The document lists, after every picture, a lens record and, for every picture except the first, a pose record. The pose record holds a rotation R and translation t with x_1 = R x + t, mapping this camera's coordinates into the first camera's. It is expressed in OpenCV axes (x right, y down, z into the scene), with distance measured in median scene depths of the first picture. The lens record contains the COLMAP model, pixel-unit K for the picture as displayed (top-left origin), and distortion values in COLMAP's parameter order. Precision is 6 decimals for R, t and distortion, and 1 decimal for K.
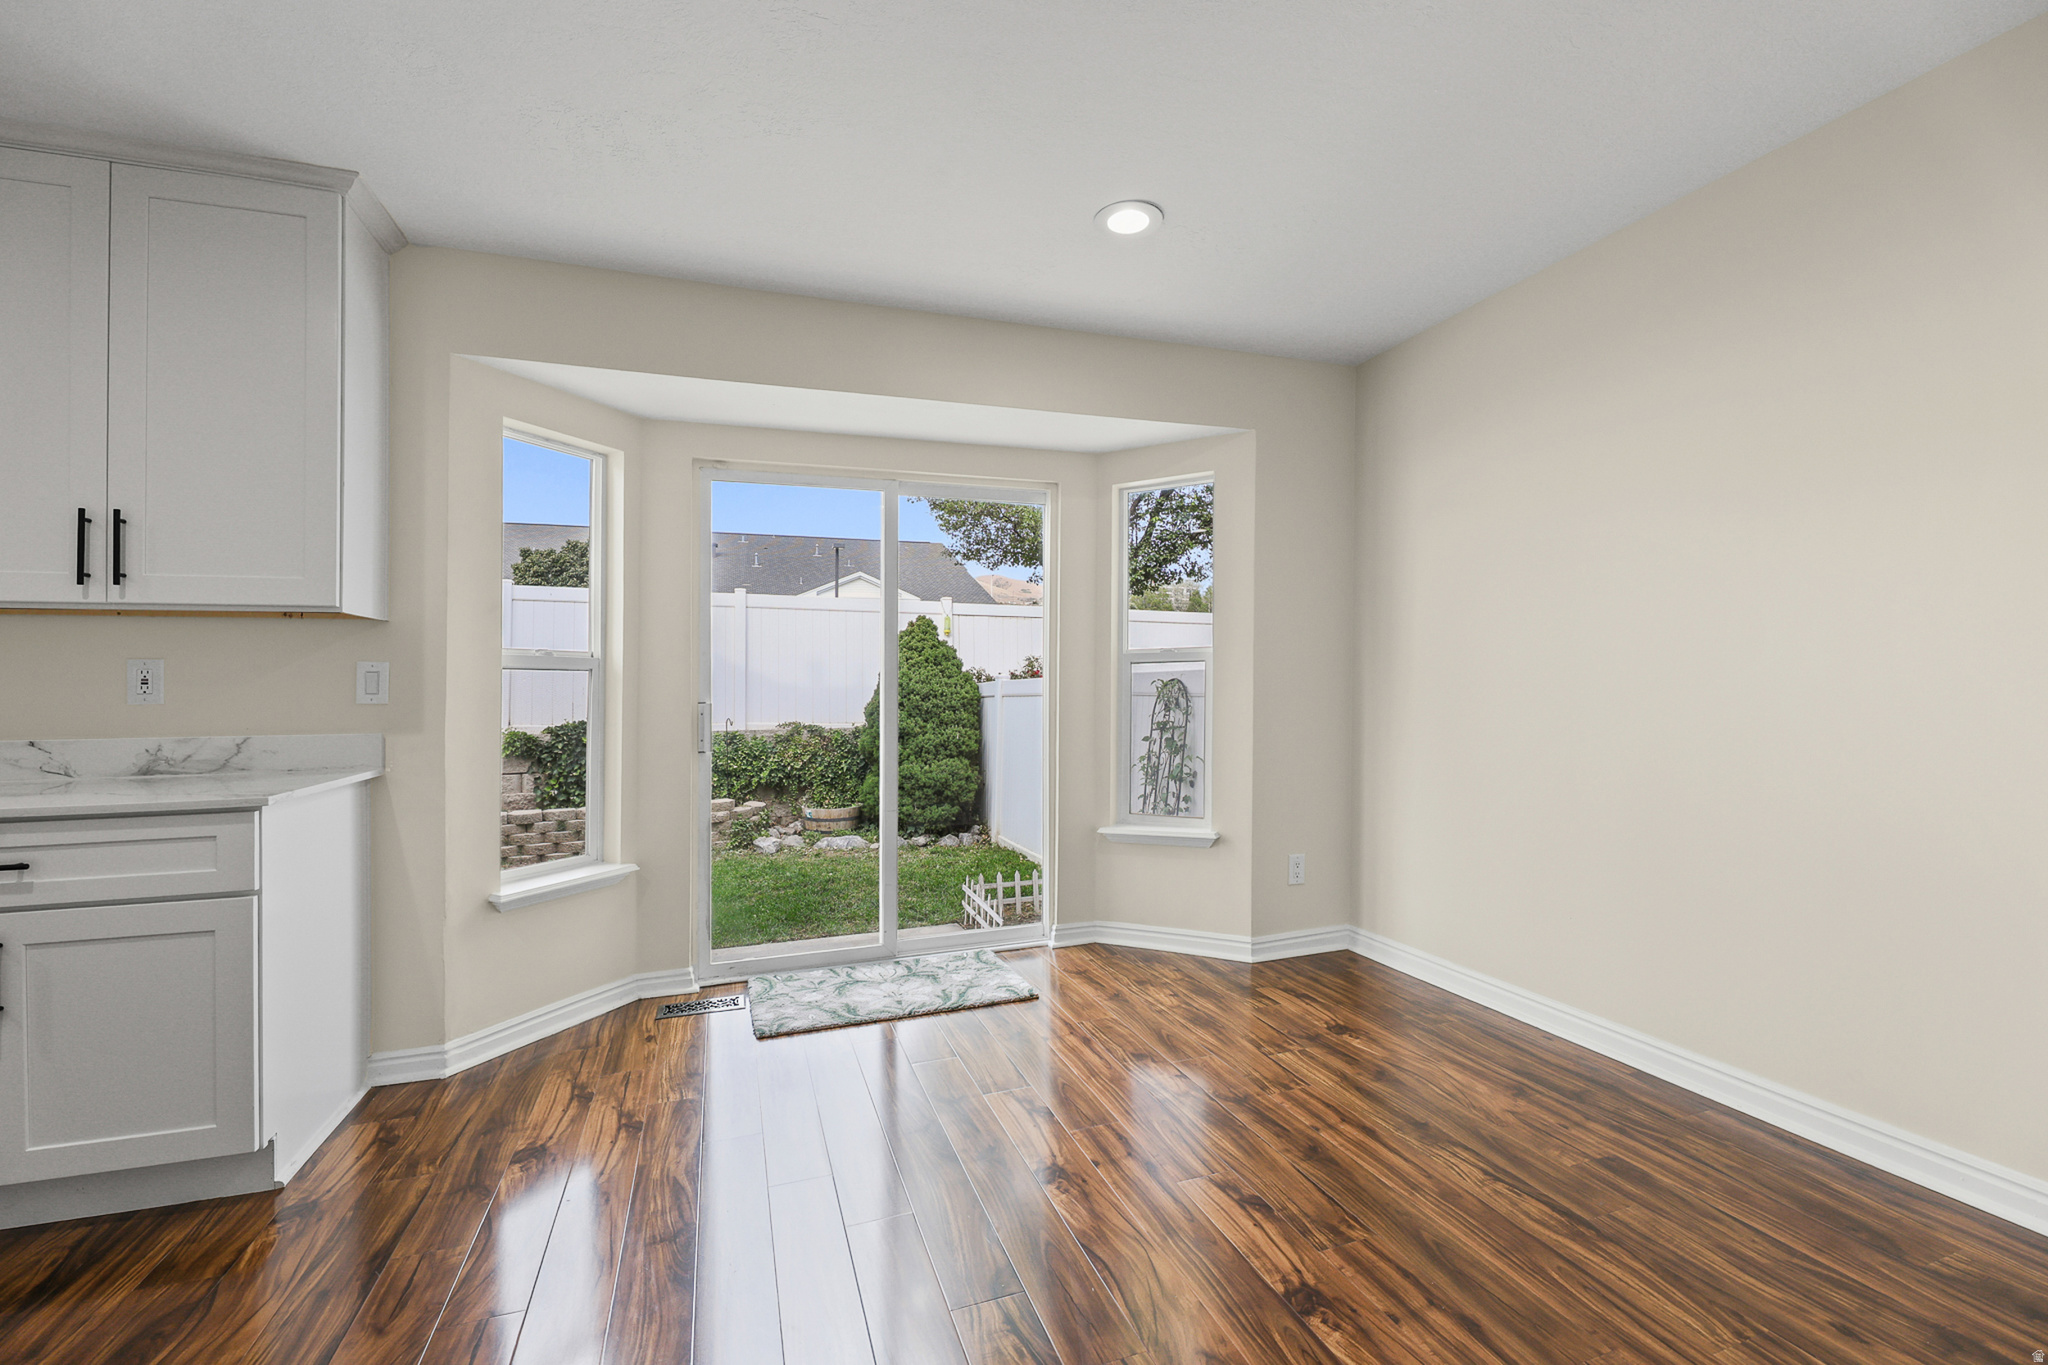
lens RADIAL K [[845.7, 0, 994.5], [0, 845.7, 678.4], [0, 0, 1]] dist [-0.000167, -0.000190]
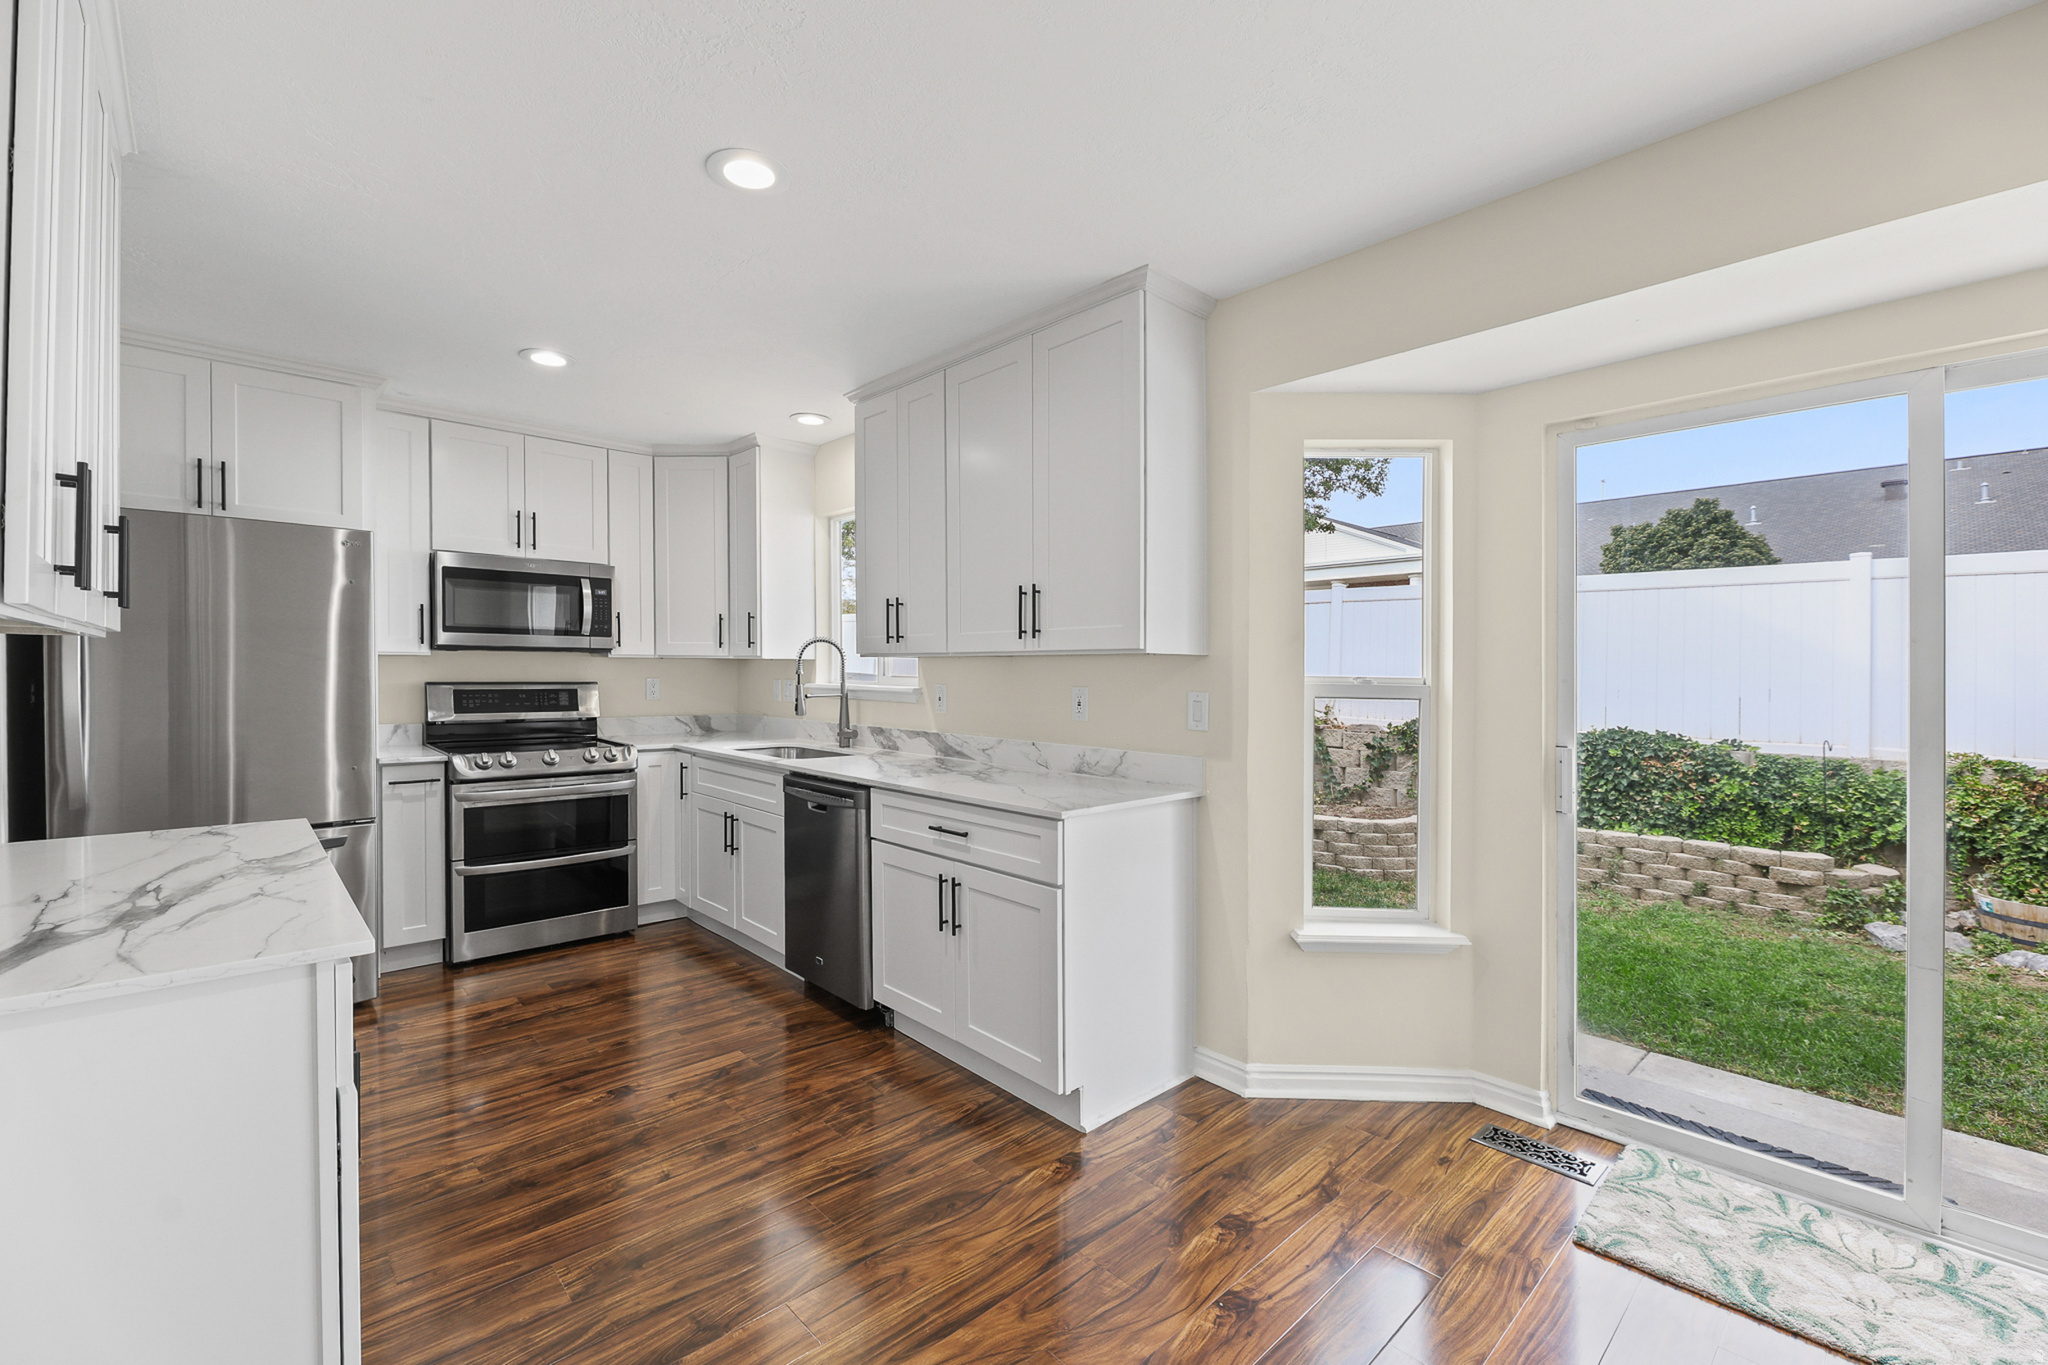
lens RADIAL K [[860.5, 0, 1020.4], [0, 860.5, 662.8], [0, 0, 1]] dist [0.000255, -0.003268]
pose [[0.420583, 0.001543, -0.907253, 0.160551], [-0.002779, 0.999996, 0.000413, -0.049100], [0.907250, 0.002348, 0.420585, 0.267578]]
